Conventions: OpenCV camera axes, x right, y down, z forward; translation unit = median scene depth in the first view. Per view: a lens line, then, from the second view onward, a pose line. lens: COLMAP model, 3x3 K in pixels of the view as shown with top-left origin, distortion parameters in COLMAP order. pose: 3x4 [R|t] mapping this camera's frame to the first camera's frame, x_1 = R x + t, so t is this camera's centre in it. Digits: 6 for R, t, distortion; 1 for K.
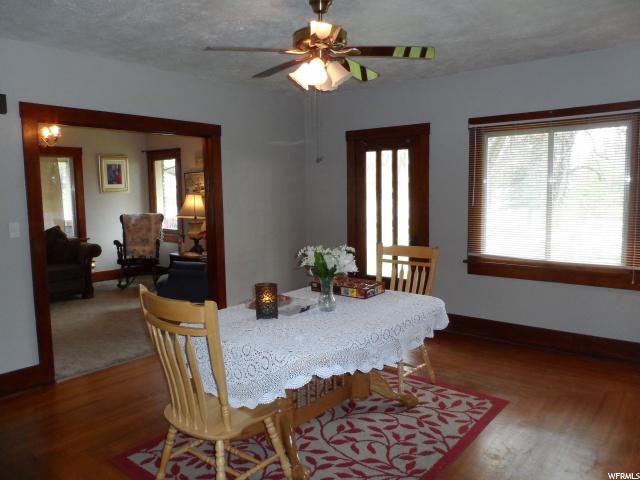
lens RADIAL K [[481.2, 0, 320.9], [0, 481.2, 251.2], [0, 0, 1]] dist [-0.003402, -0.014339]
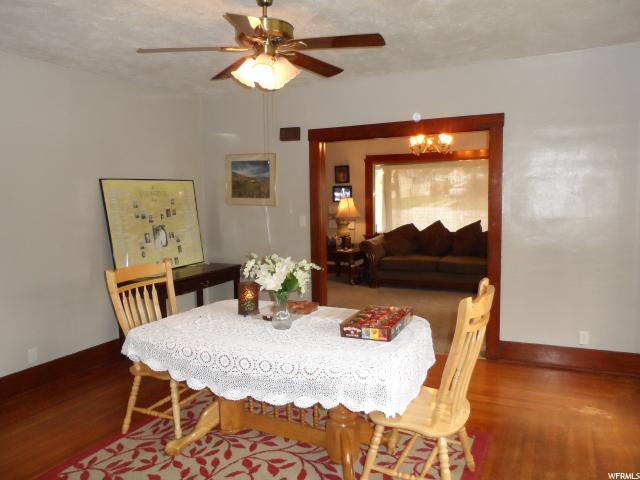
lens RADIAL K [[481.2, 0, 318.5], [0, 481.2, 240.7], [0, 0, 1]] dist [-0.003402, -0.014339]
pose [[0.218937, 0.093206, -0.971277, 0.361302], [-0.110521, 0.991390, 0.070223, -0.043192], [0.969460, 0.091972, 0.227353, 0.342020]]
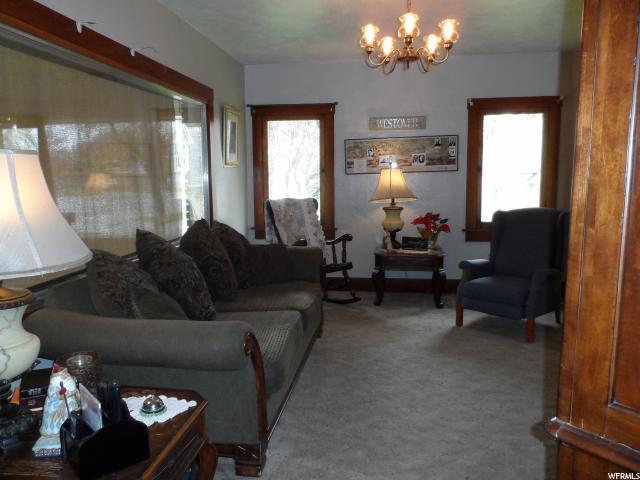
lens RADIAL K [[481.2, 0, 322.4], [0, 481.2, 243.2], [0, 0, 1]] dist [-0.003402, -0.014339]
pose [[0.858822, -0.074740, 0.506792, -0.689791], [0.072113, 0.997087, 0.024842, -0.031253], [-0.507172, 0.015211, 0.861710, 0.417946]]
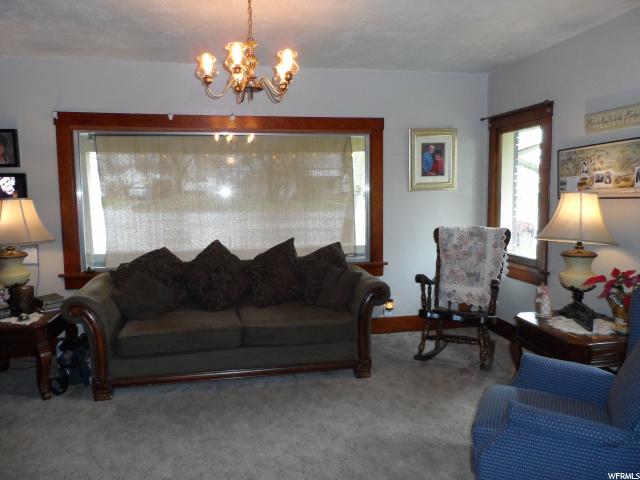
lens RADIAL K [[481.2, 0, 320.7], [0, 481.2, 241.2], [0, 0, 1]] dist [-0.003402, -0.014339]
pose [[0.762838, 0.060500, -0.643753, -0.148943], [-0.072827, 0.997317, 0.007428, -0.054696], [0.642475, 0.041216, 0.765197, 0.472606]]
